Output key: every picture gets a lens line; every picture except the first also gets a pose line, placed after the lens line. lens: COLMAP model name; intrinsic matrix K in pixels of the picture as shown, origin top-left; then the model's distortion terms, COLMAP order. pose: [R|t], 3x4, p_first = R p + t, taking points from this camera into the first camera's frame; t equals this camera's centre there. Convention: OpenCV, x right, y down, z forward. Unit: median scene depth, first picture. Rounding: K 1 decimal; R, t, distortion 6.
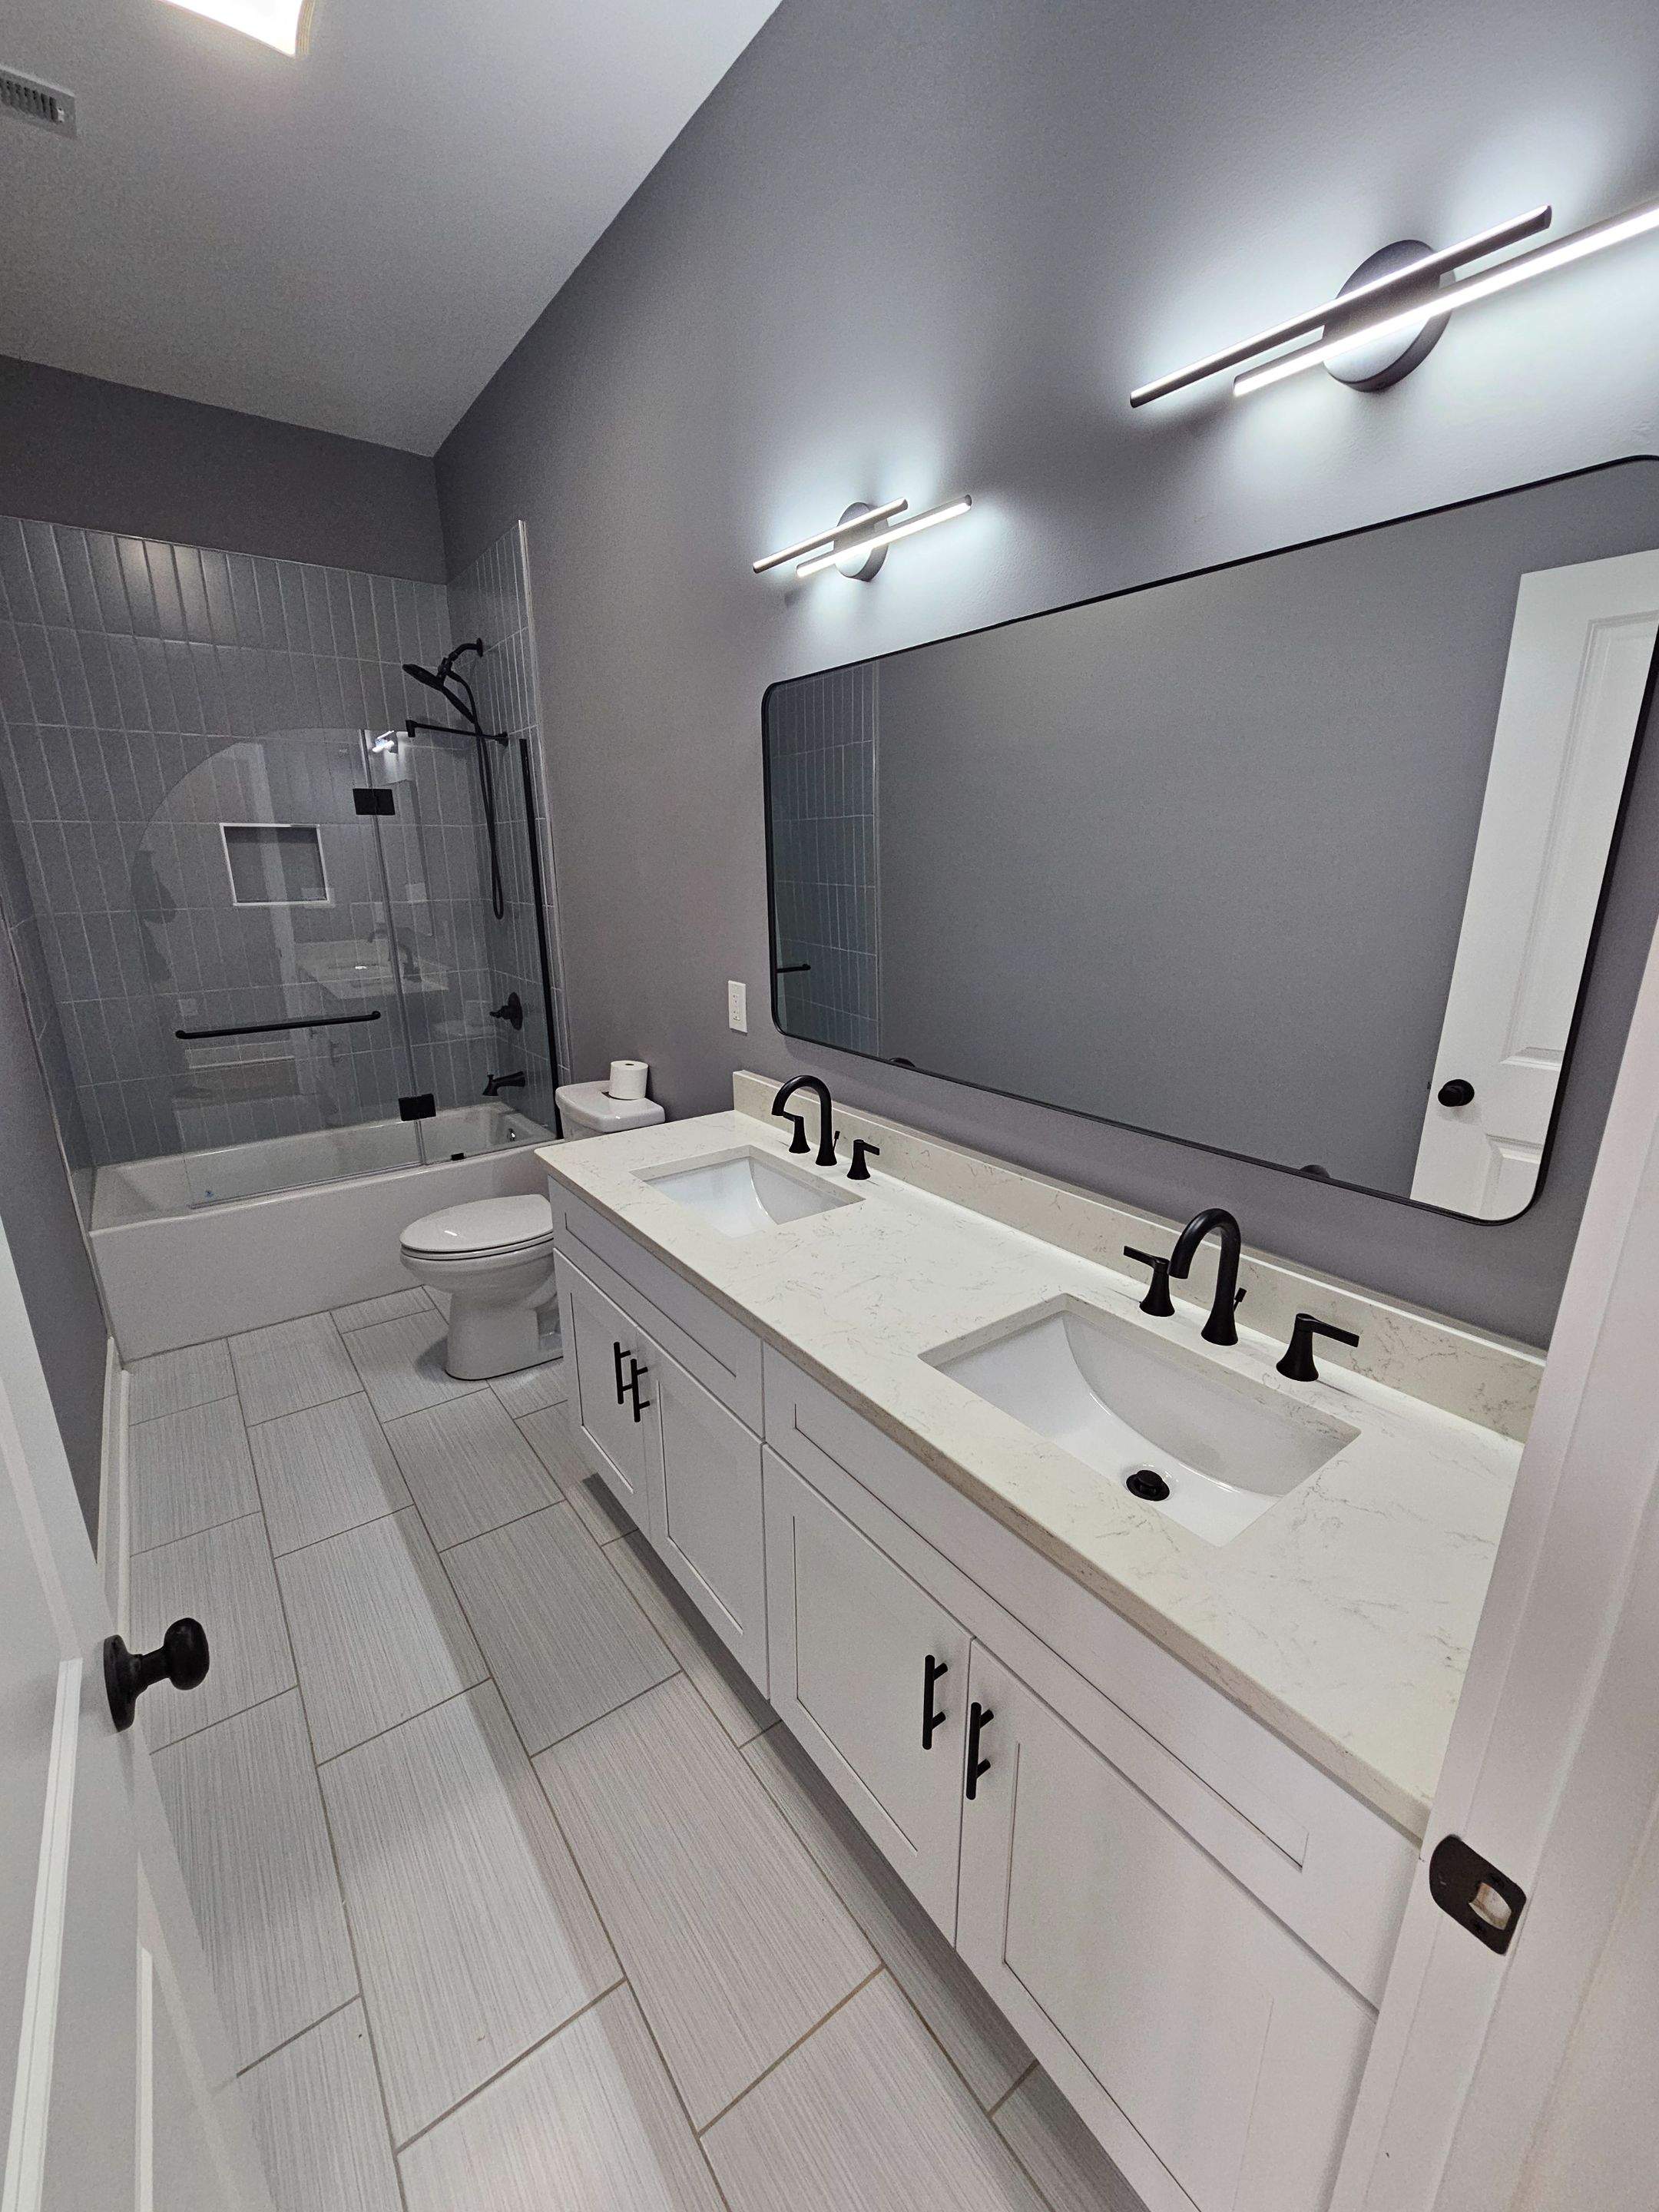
lens RADIAL K [[903.4, 0, 829.5], [0, 903.4, 1106.0], [0, 0, 1]] dist [-0.001121, 0.000190]
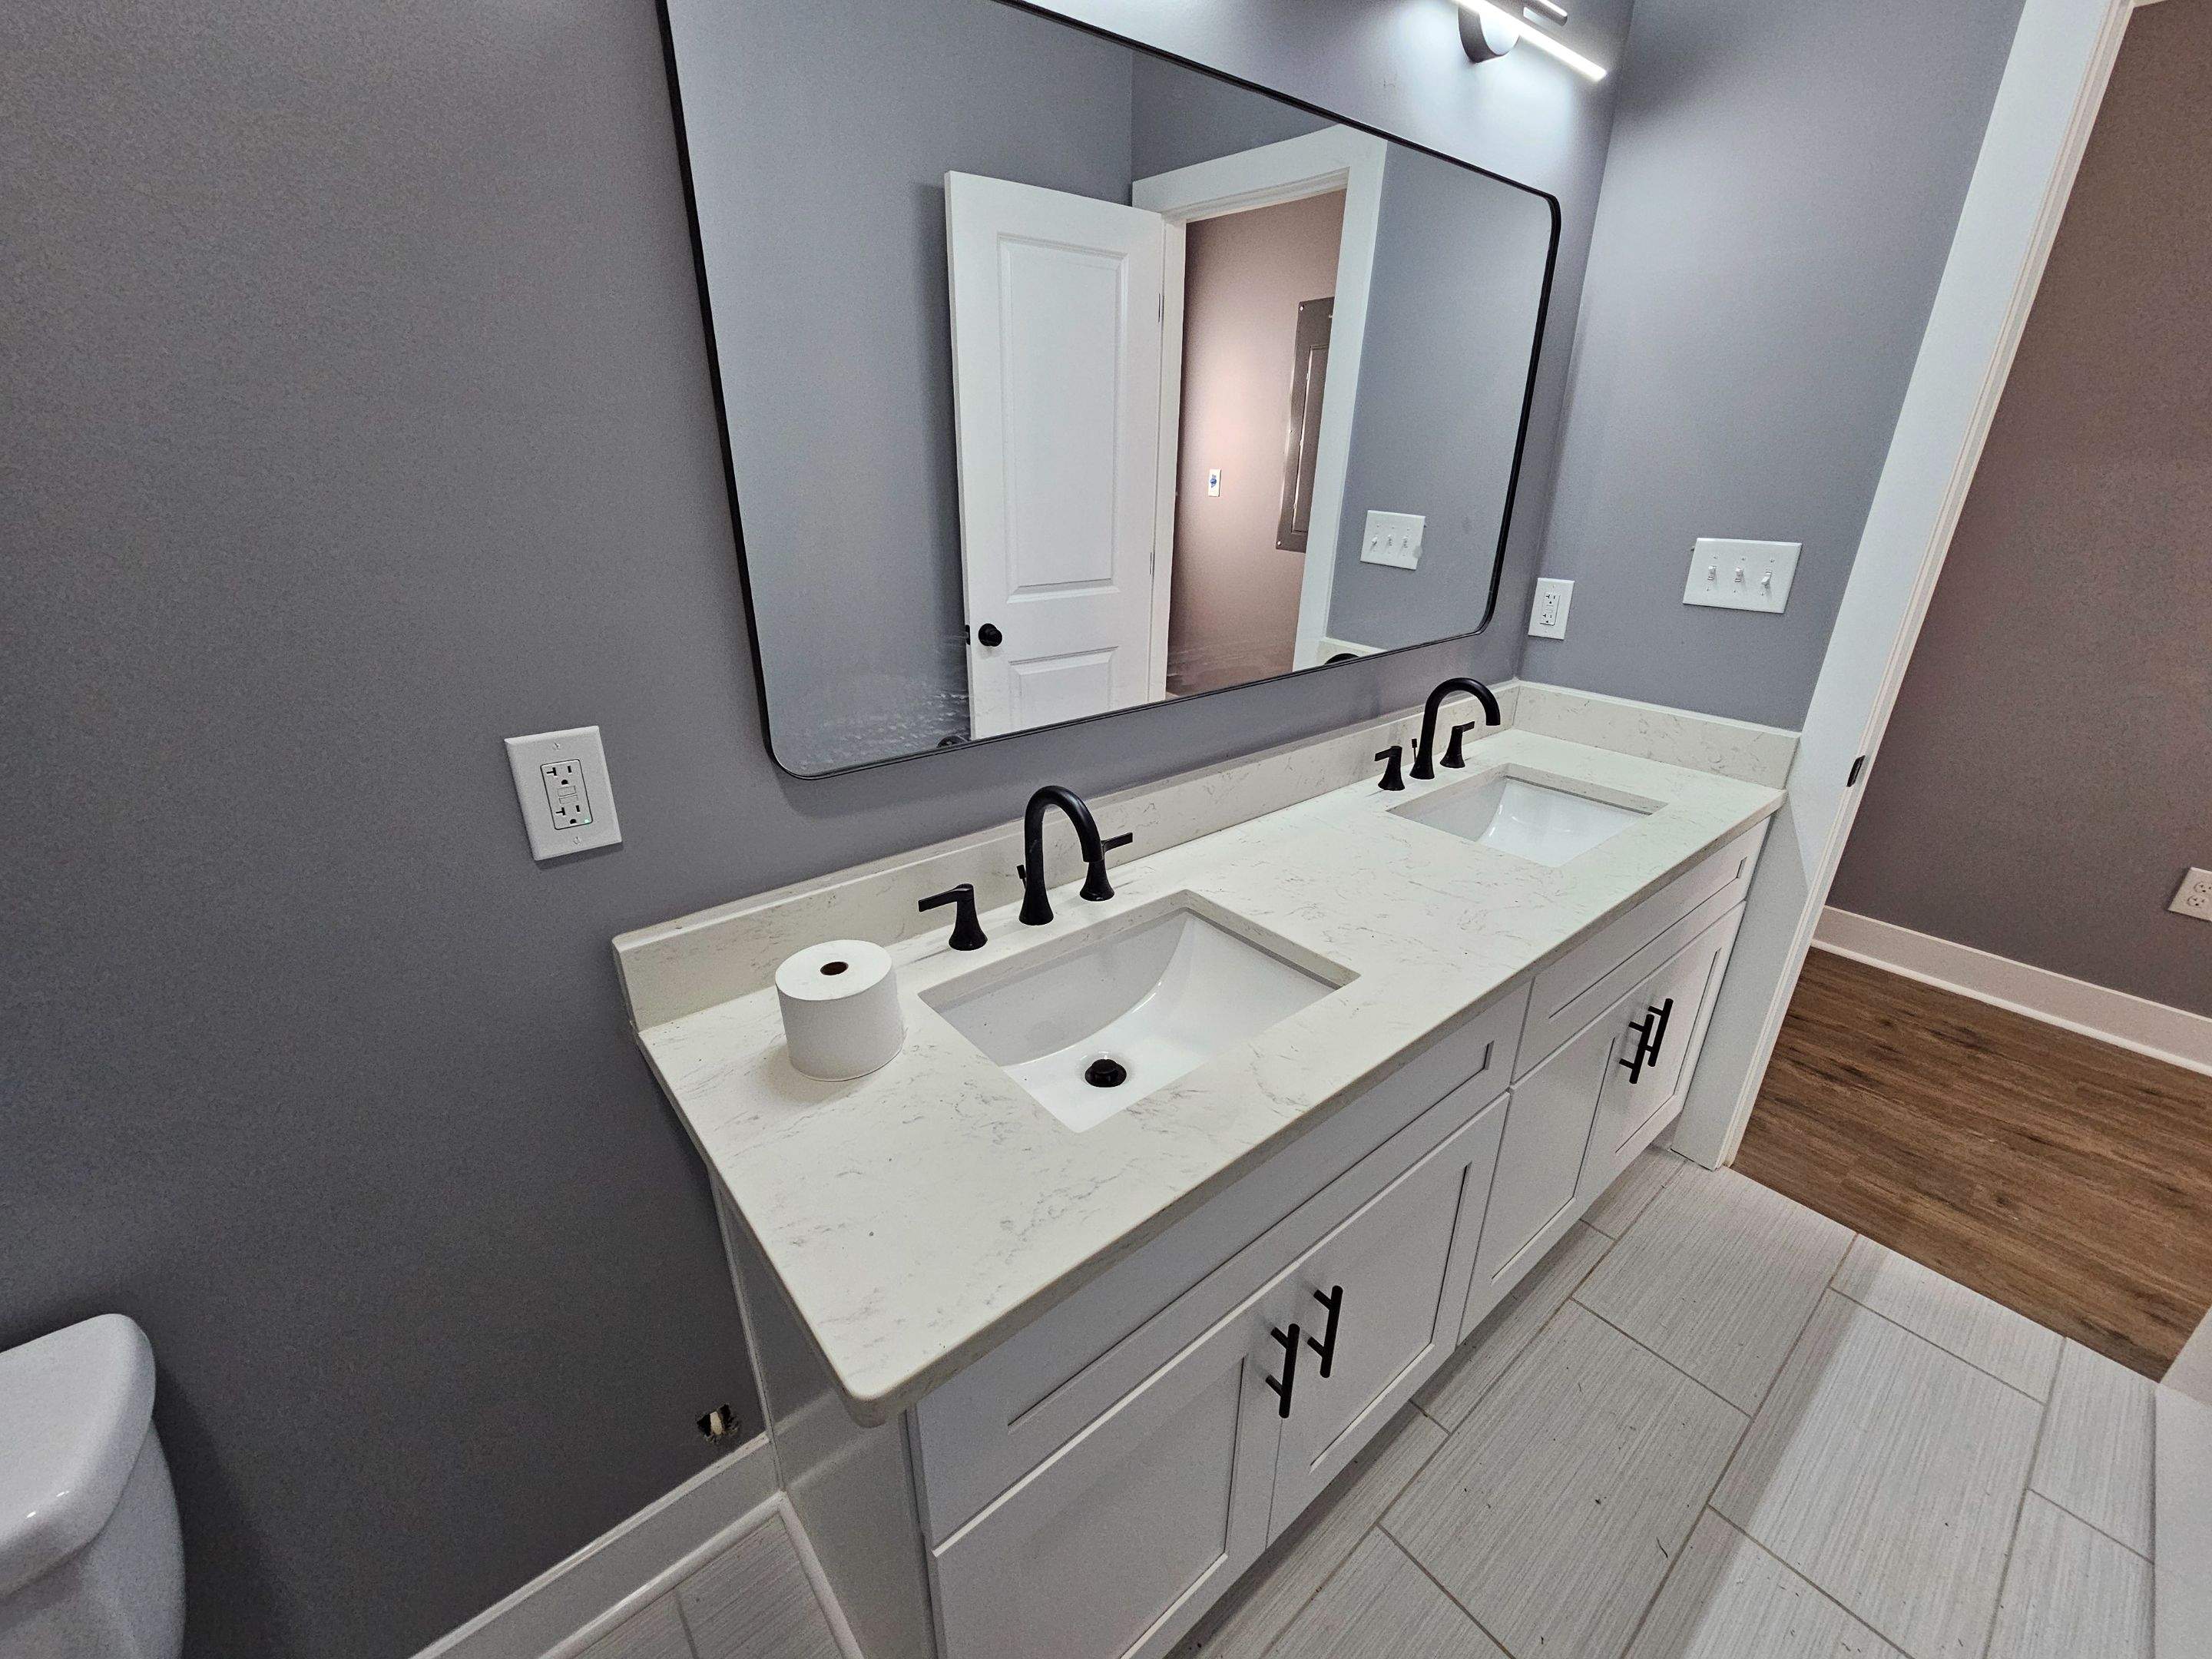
lens RADIAL K [[903.4, 0, 1106.3], [0, 903.4, 832.0], [0, 0, 1]] dist [-0.001121, 0.000190]
pose [[-0.050534, -0.381344, 0.923051, -0.565458], [0.263650, 0.886352, 0.380616, -0.215075], [-0.963294, 0.262597, 0.055750, 0.919718]]
